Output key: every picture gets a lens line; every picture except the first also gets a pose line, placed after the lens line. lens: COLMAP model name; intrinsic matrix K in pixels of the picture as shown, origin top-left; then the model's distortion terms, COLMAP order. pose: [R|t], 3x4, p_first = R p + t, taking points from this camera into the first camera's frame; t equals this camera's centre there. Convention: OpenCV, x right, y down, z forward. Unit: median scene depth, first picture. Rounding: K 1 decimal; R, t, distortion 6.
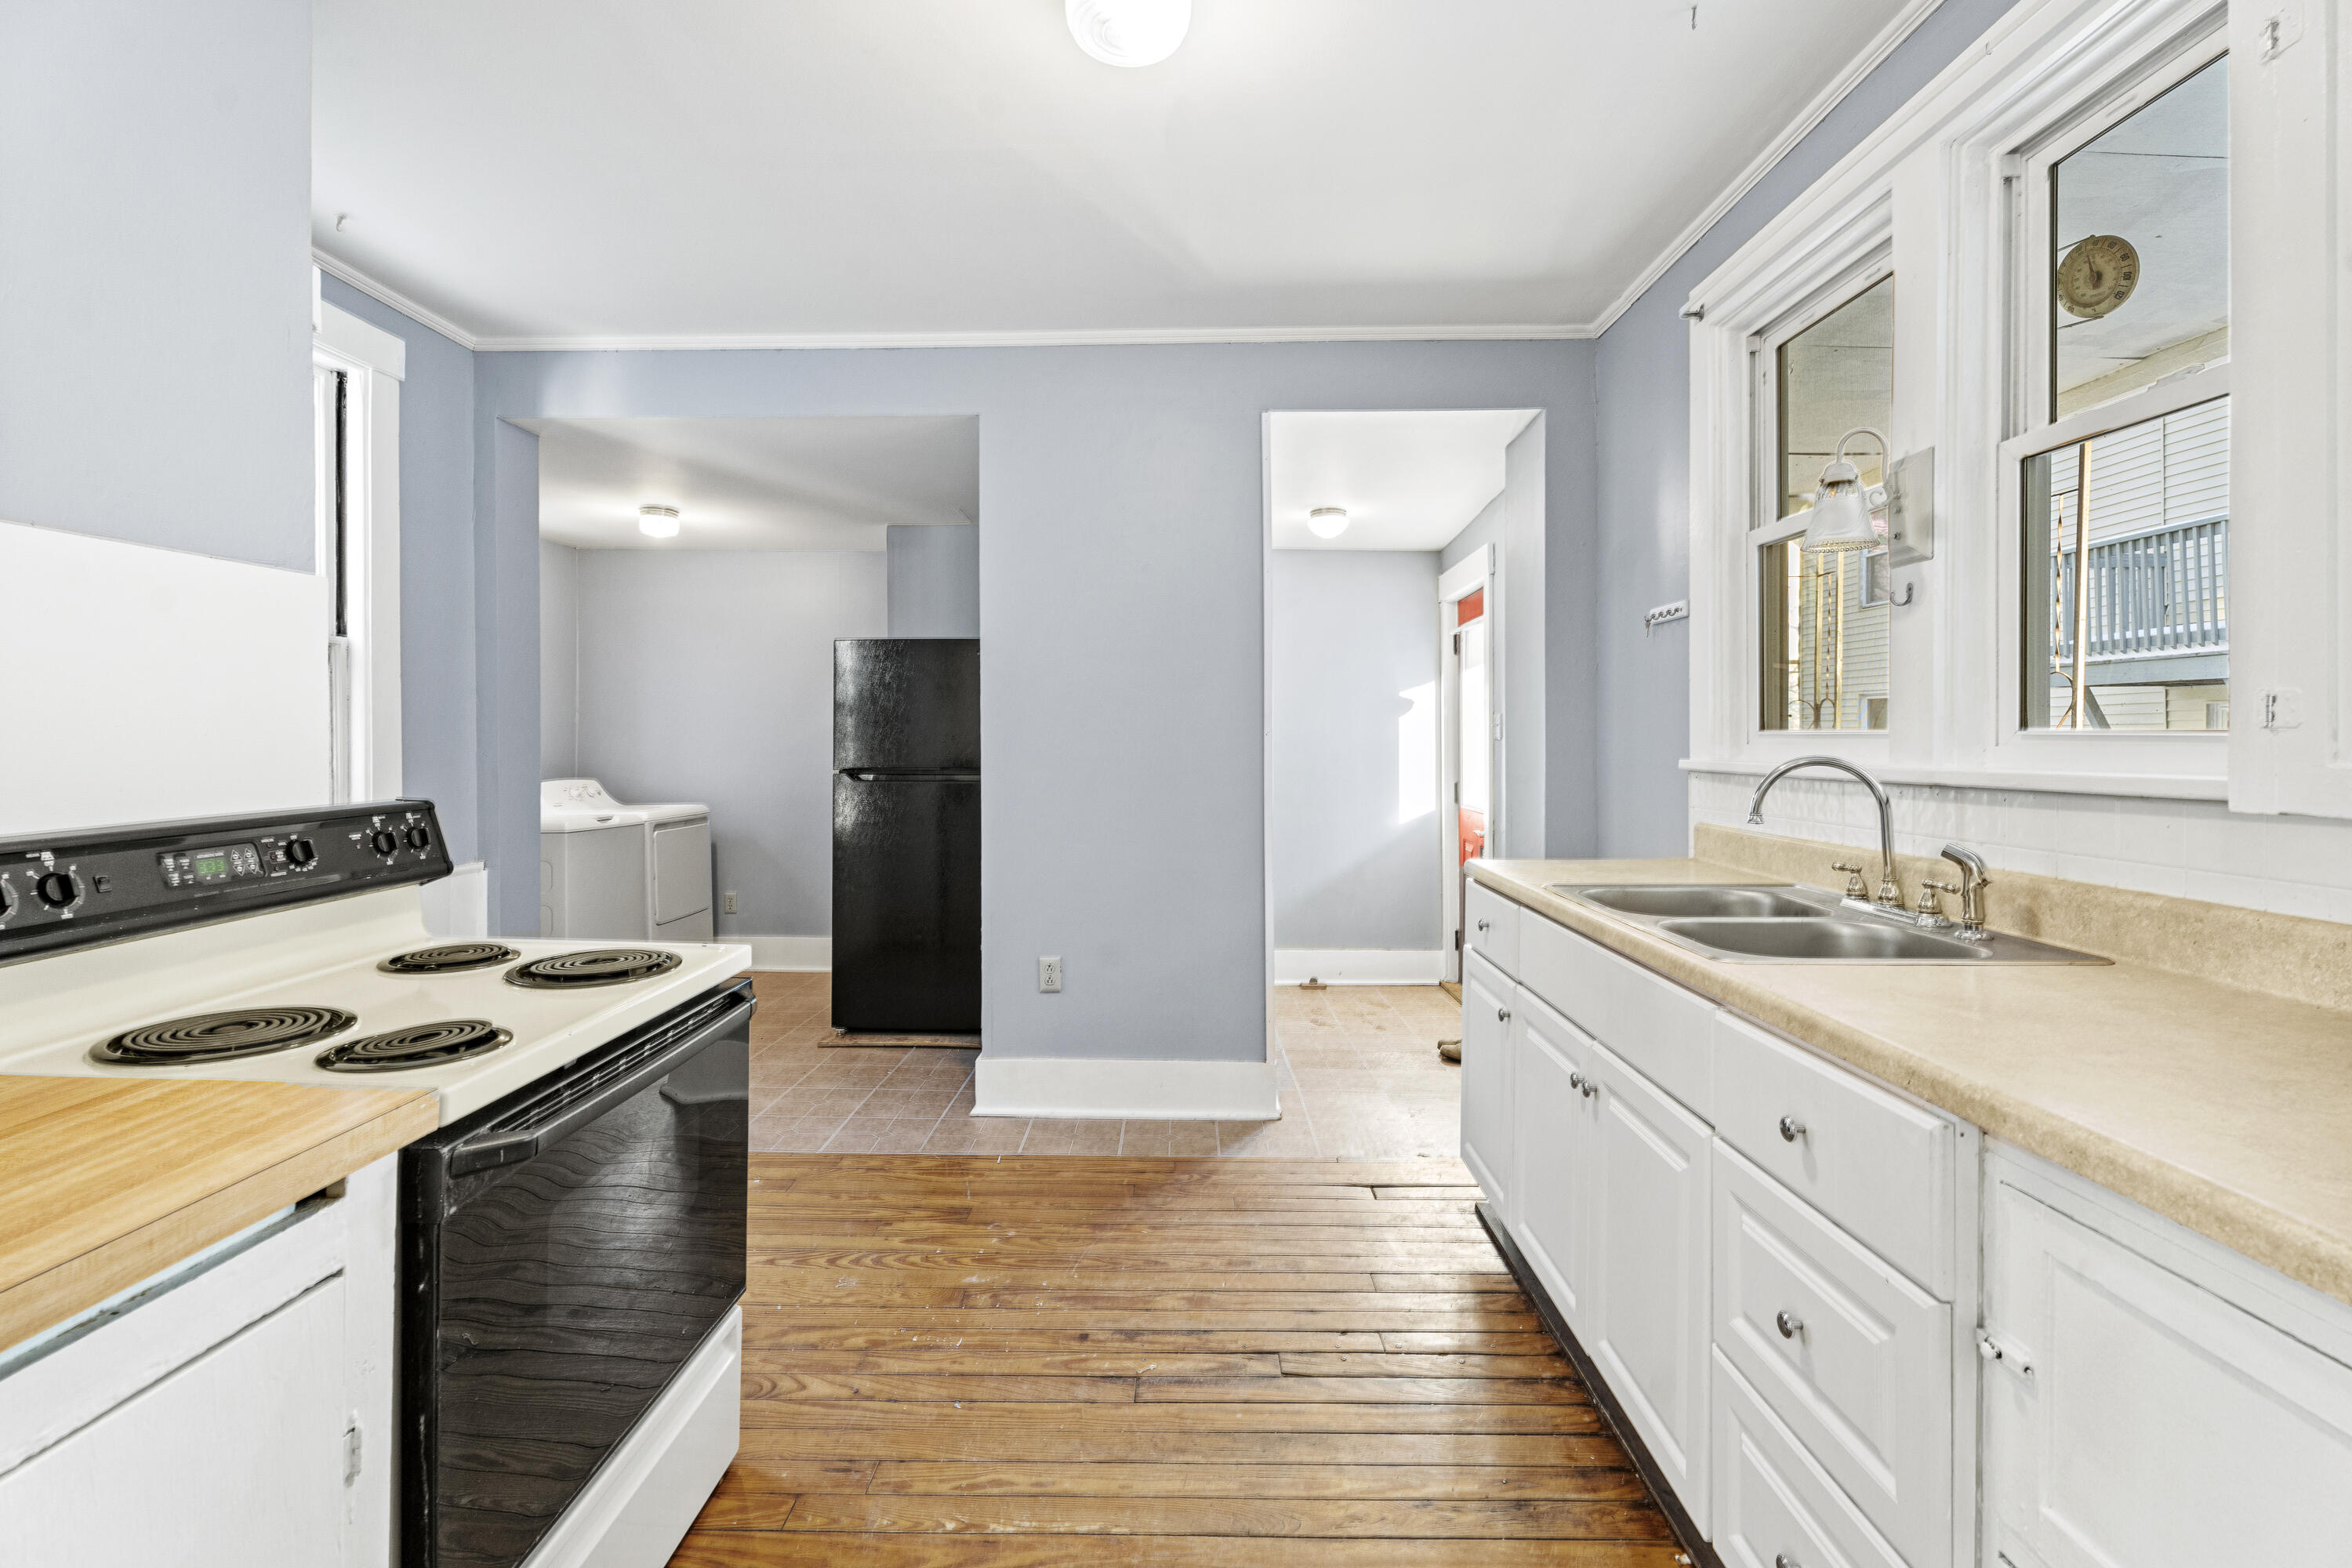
lens RADIAL K [[1076.4, 0, 1162.6], [0, 1076.4, 758.6], [0, 0, 1]] dist [0.003843, -0.002727]
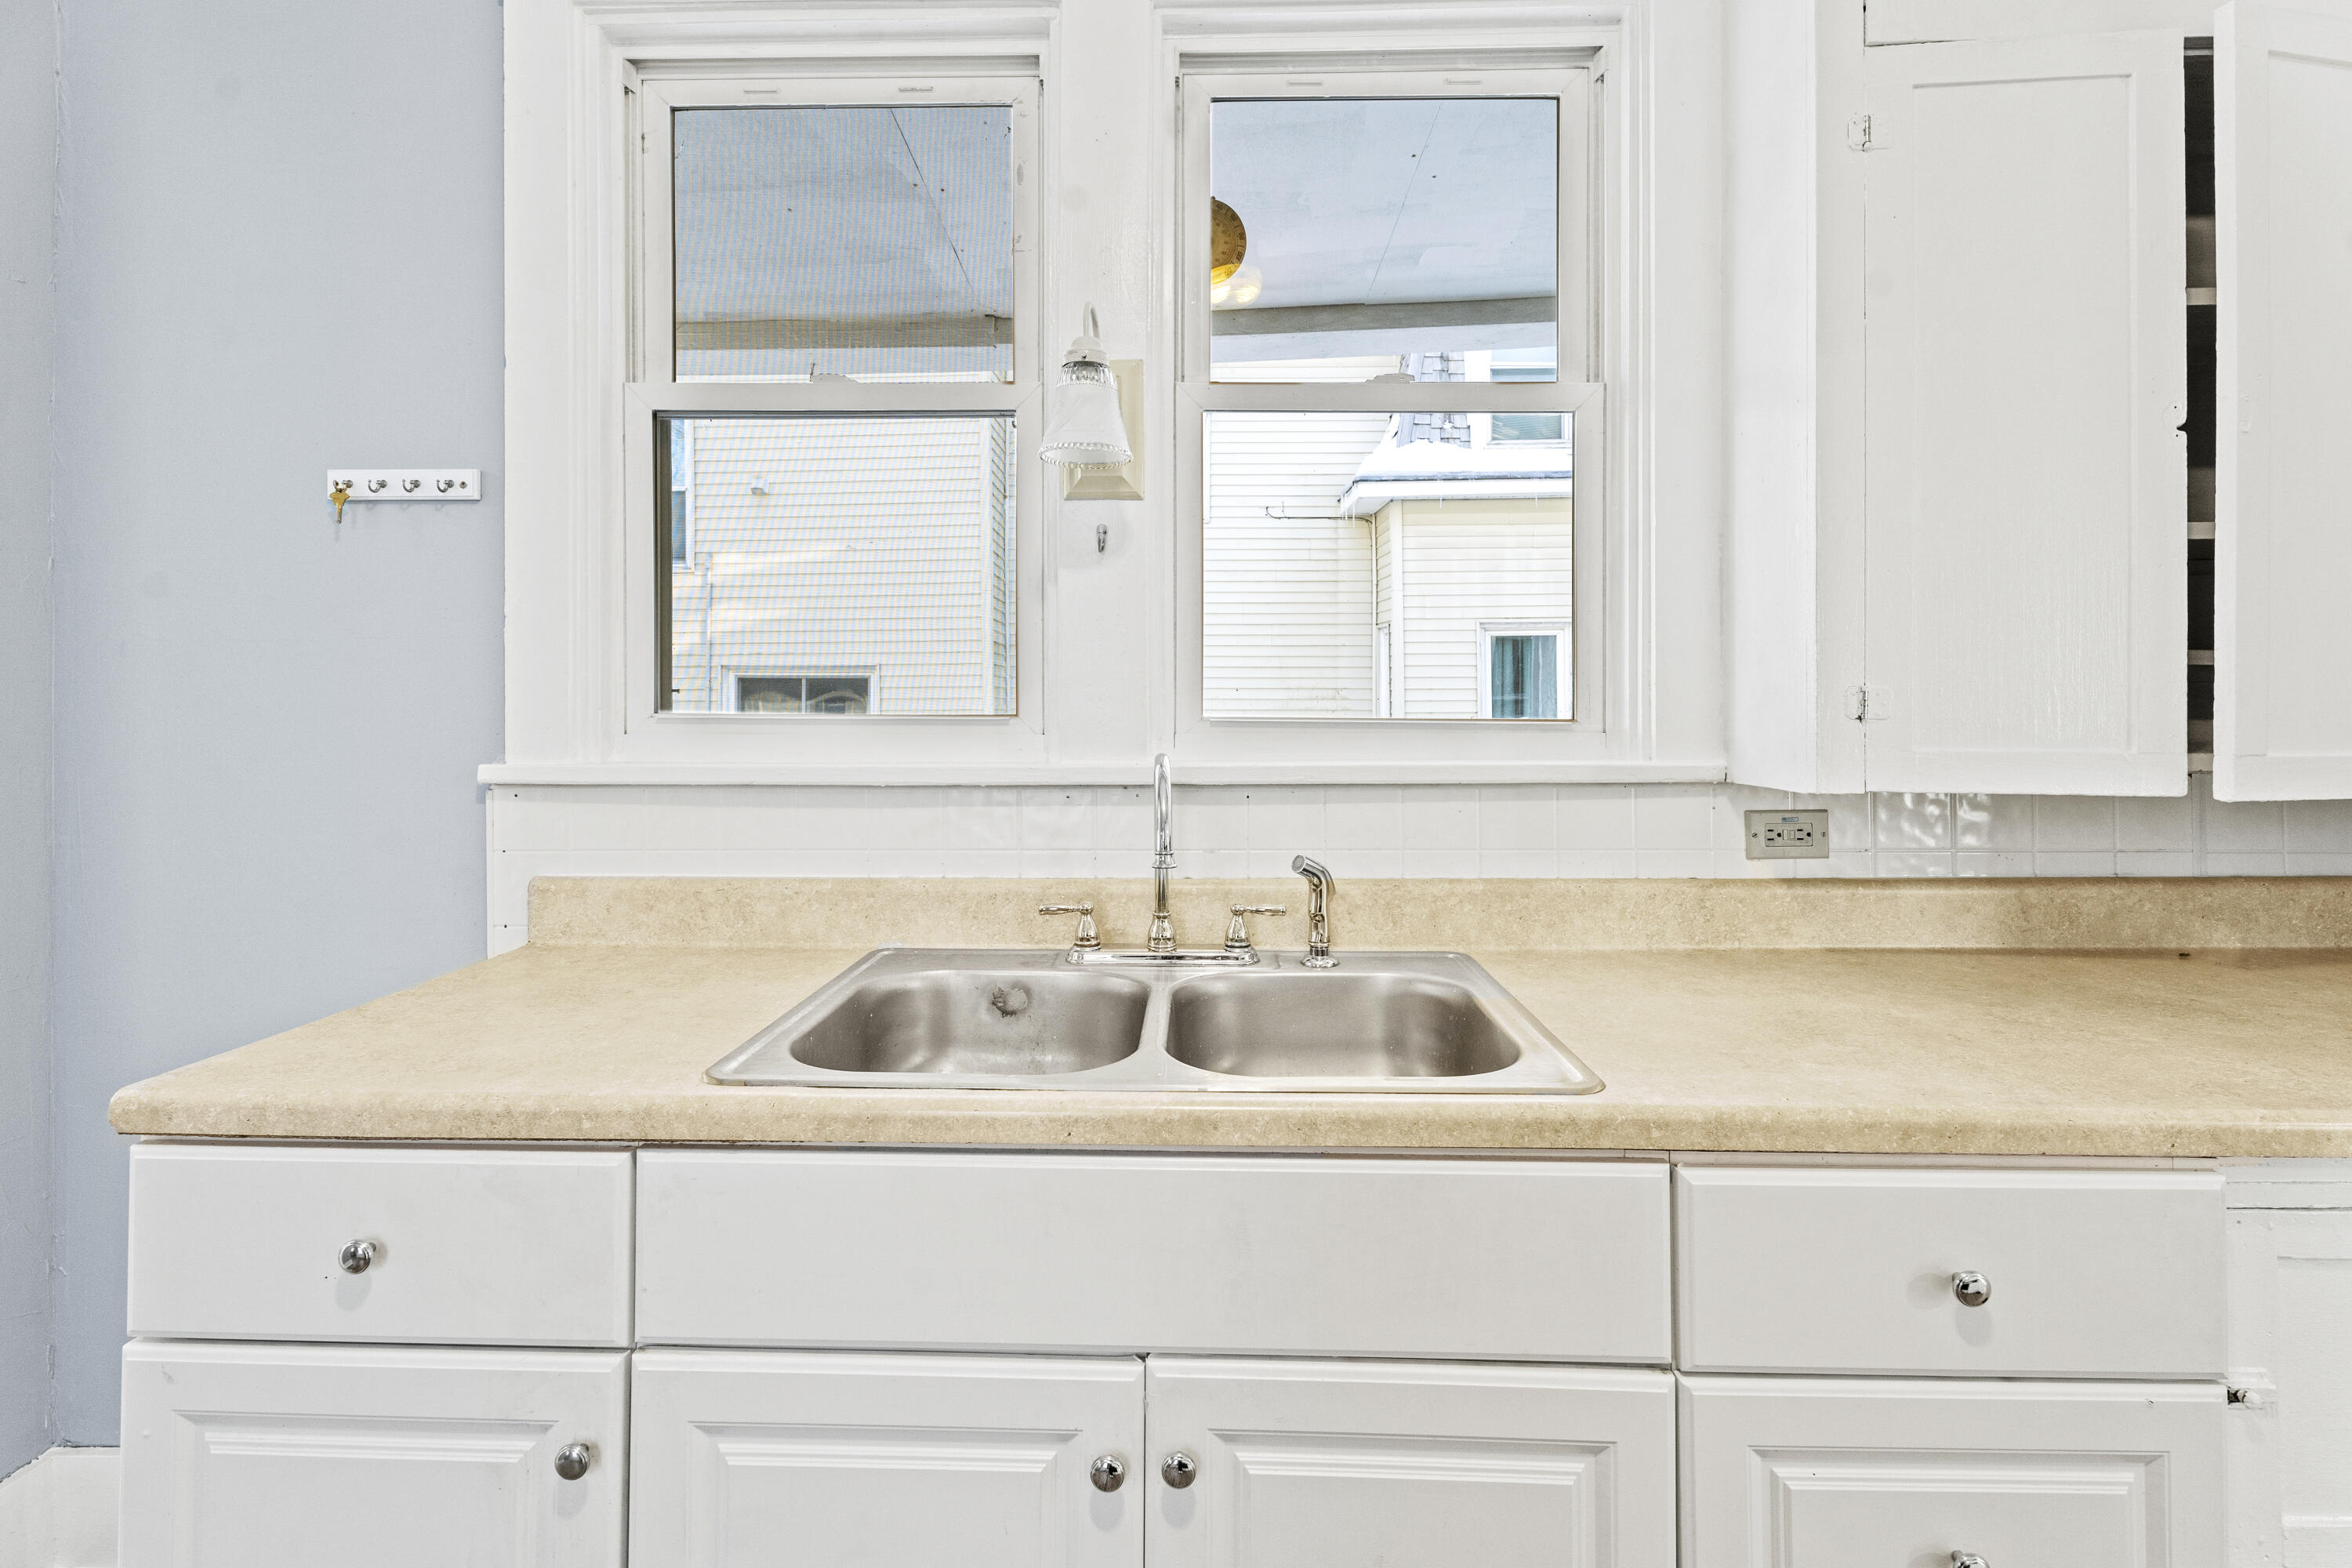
lens RADIAL K [[1076.4, 0, 1175.2], [0, 1076.4, 702.8], [0, 0, 1]] dist [0.003843, -0.002727]
pose [[0.001139, 0.011882, 0.999929, -0.081711], [0.017044, 0.999784, -0.011899, -0.025757], [-0.999854, 0.017056, 0.000936, 0.964173]]
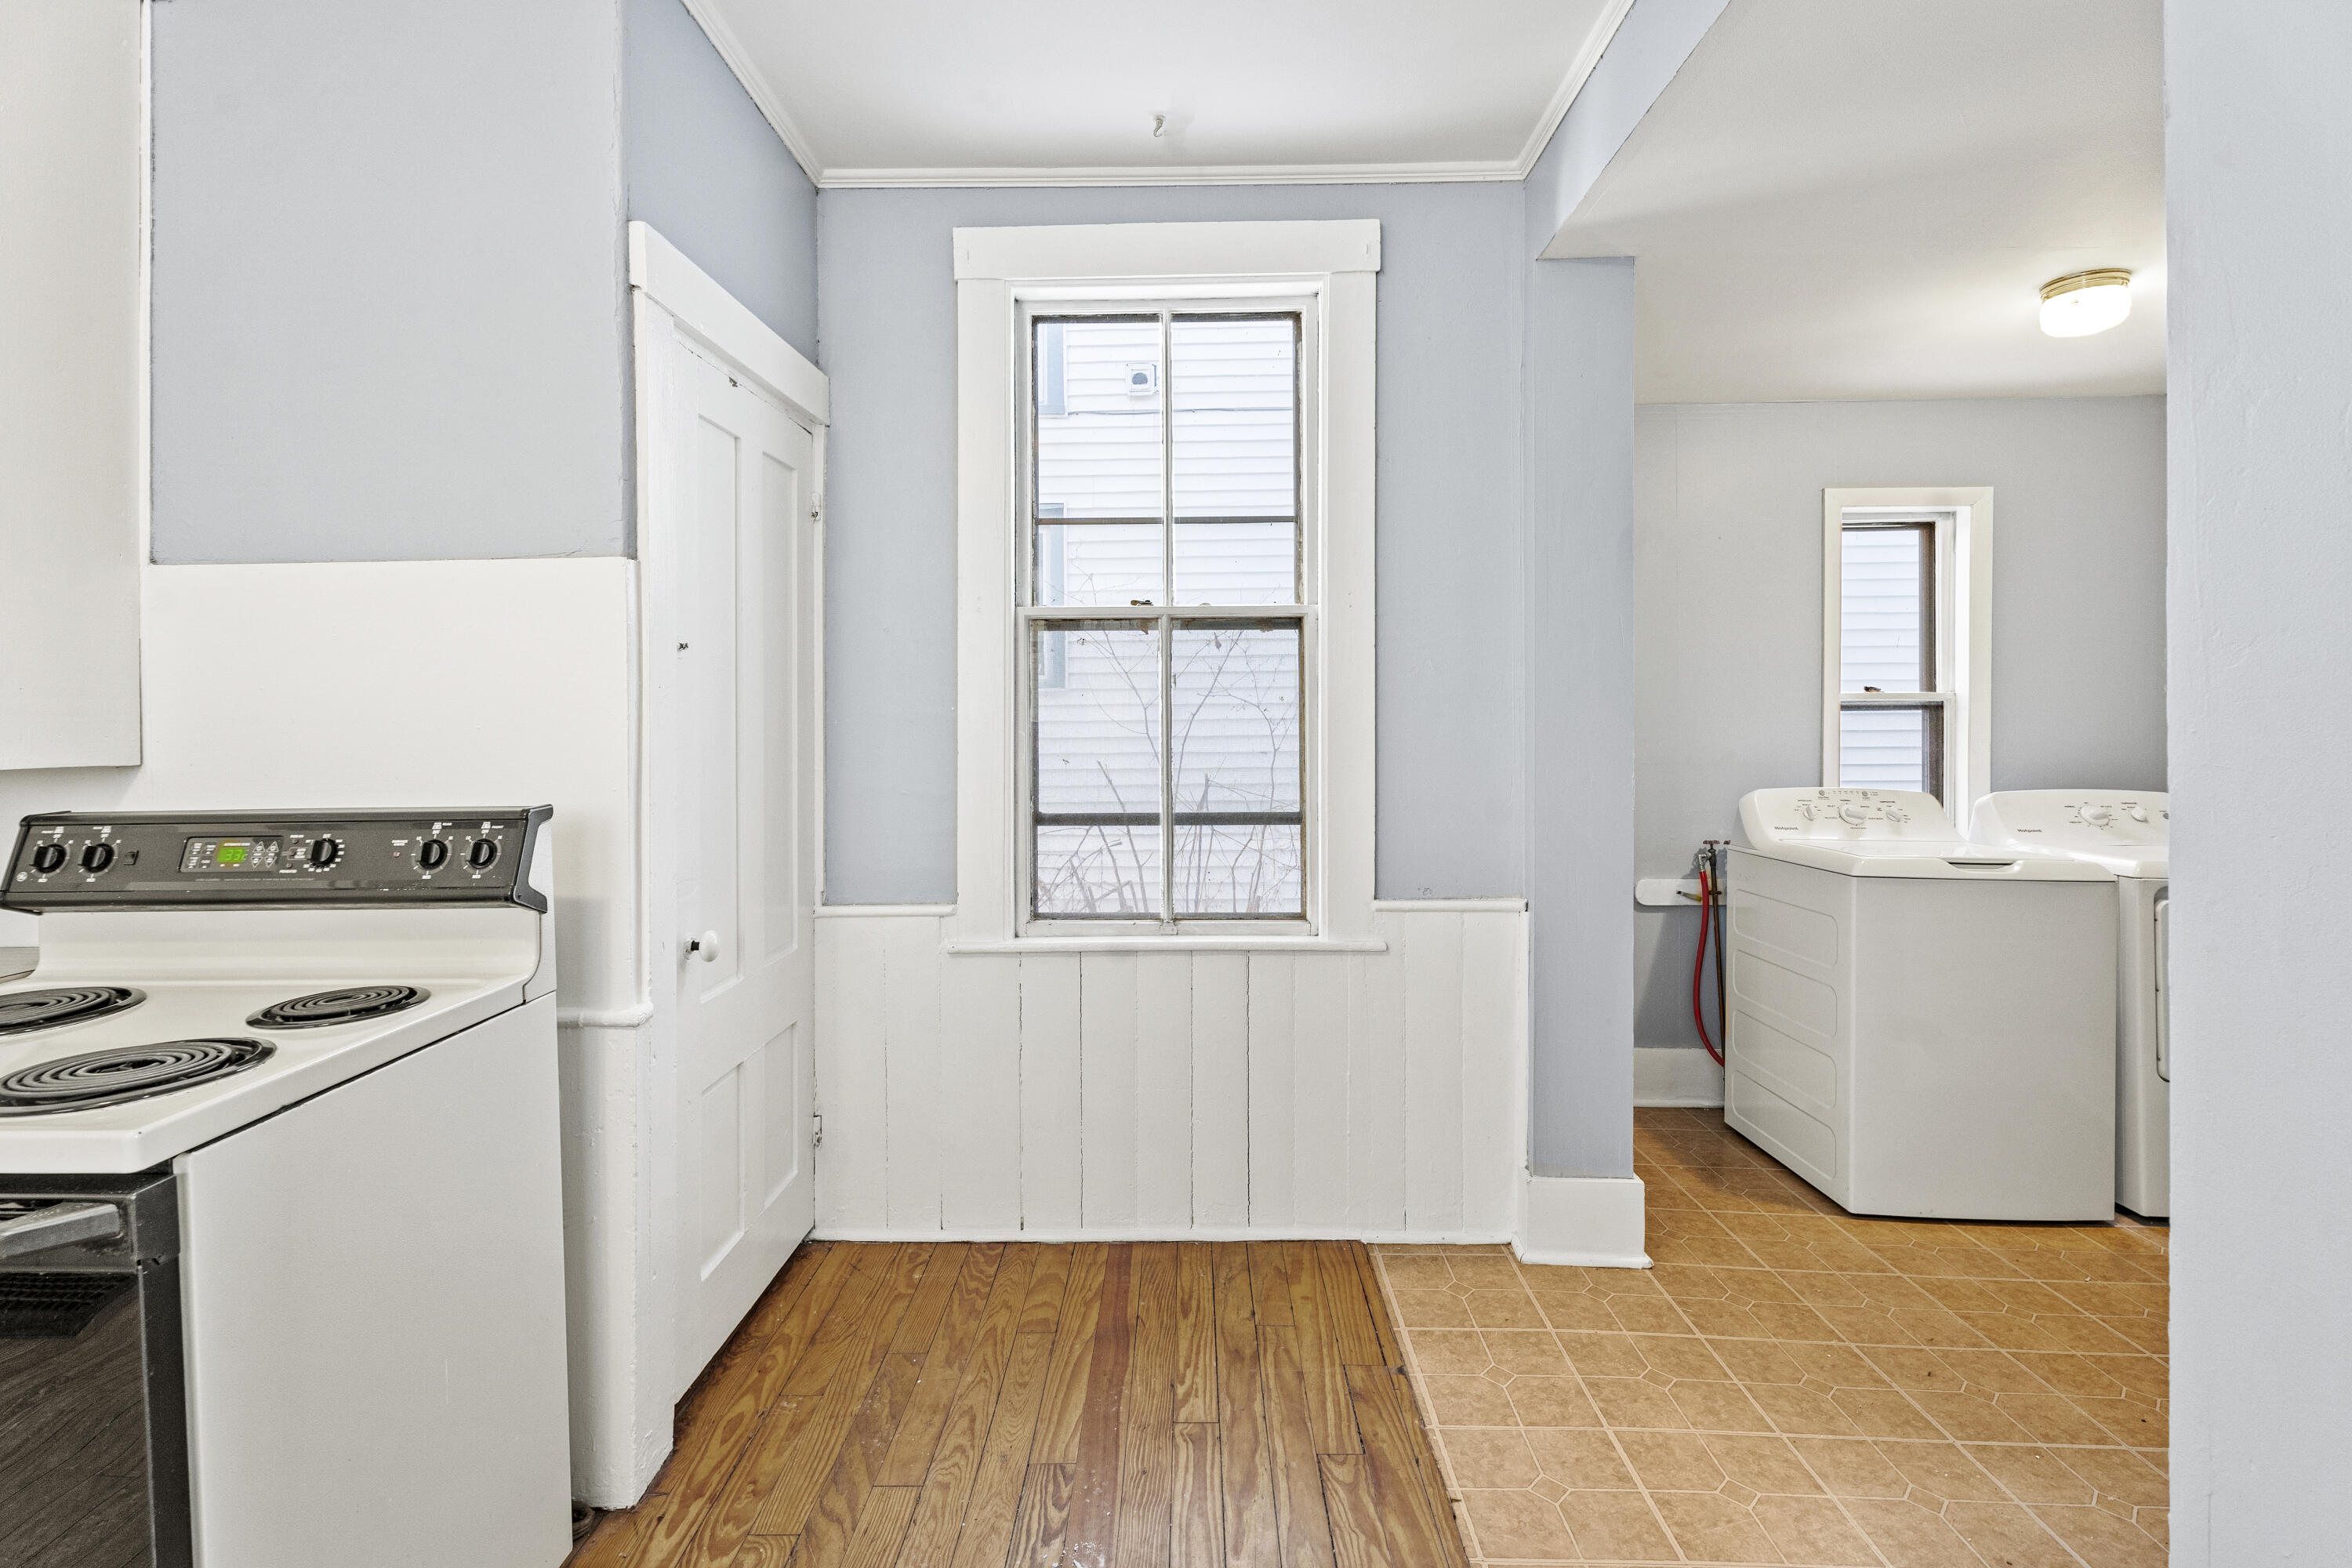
lens RADIAL K [[1076.4, 0, 1166.3], [0, 1076.4, 727.6], [0, 0, 1]] dist [0.003843, -0.002727]
pose [[0.003016, 0.008921, -0.999956, 0.136483], [-0.015598, 0.999839, 0.008873, -0.037117], [0.999874, 0.015571, 0.003155, 1.419263]]
